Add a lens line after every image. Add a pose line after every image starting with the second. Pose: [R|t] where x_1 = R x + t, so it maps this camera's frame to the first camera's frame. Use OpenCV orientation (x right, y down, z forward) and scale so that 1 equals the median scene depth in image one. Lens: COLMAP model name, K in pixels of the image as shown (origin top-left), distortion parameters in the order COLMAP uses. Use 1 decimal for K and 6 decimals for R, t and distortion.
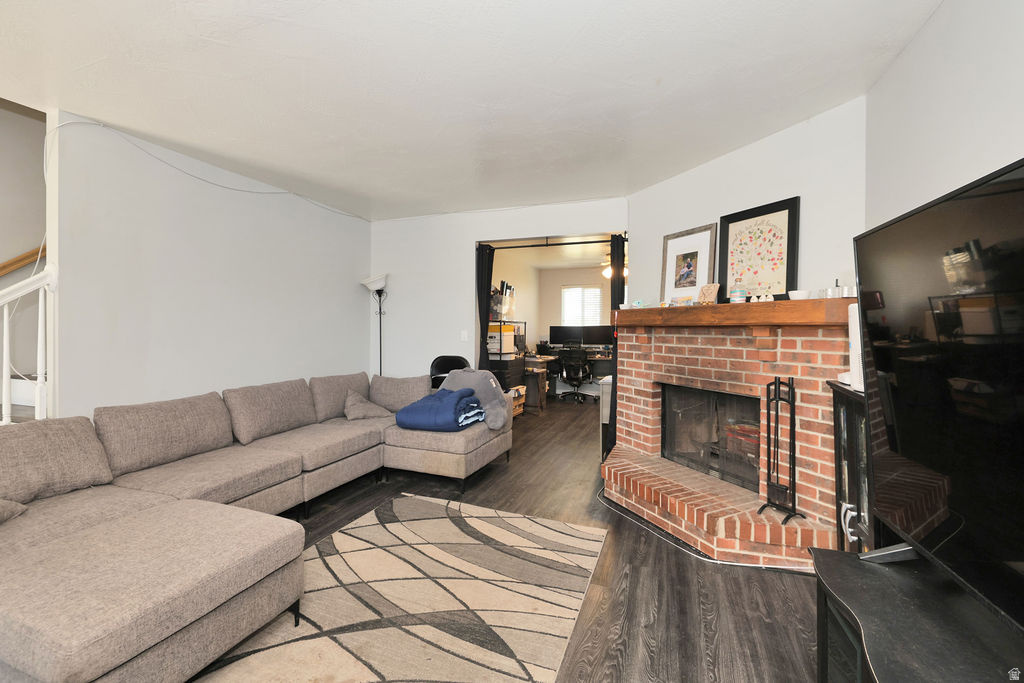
lens RADIAL K [[413.5, 0, 512.0], [0, 413.5, 341.5], [0, 0, 1]] dist [-0.000274, -0.000027]
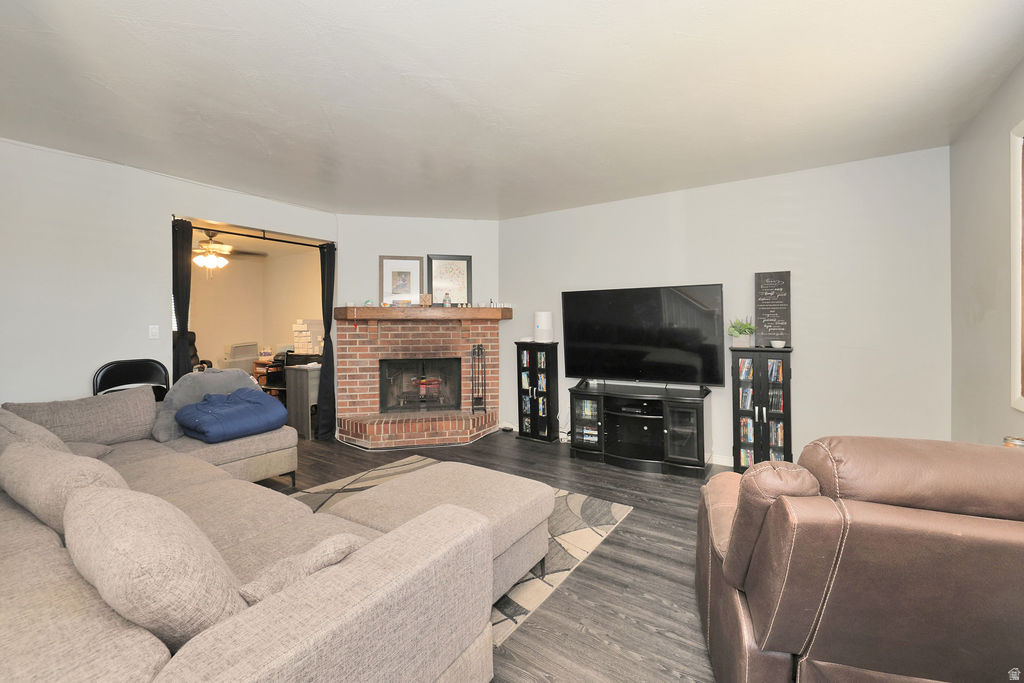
lens RADIAL K [[436.7, 0, 510.2], [0, 436.7, 334.1], [0, 0, 1]] dist [0.000547, 0.000094]
pose [[0.256089, -0.034778, 0.966027, -1.069100], [0.034959, 0.999032, 0.026698, -0.013557], [-0.966021, 0.026934, 0.257057, 0.219350]]
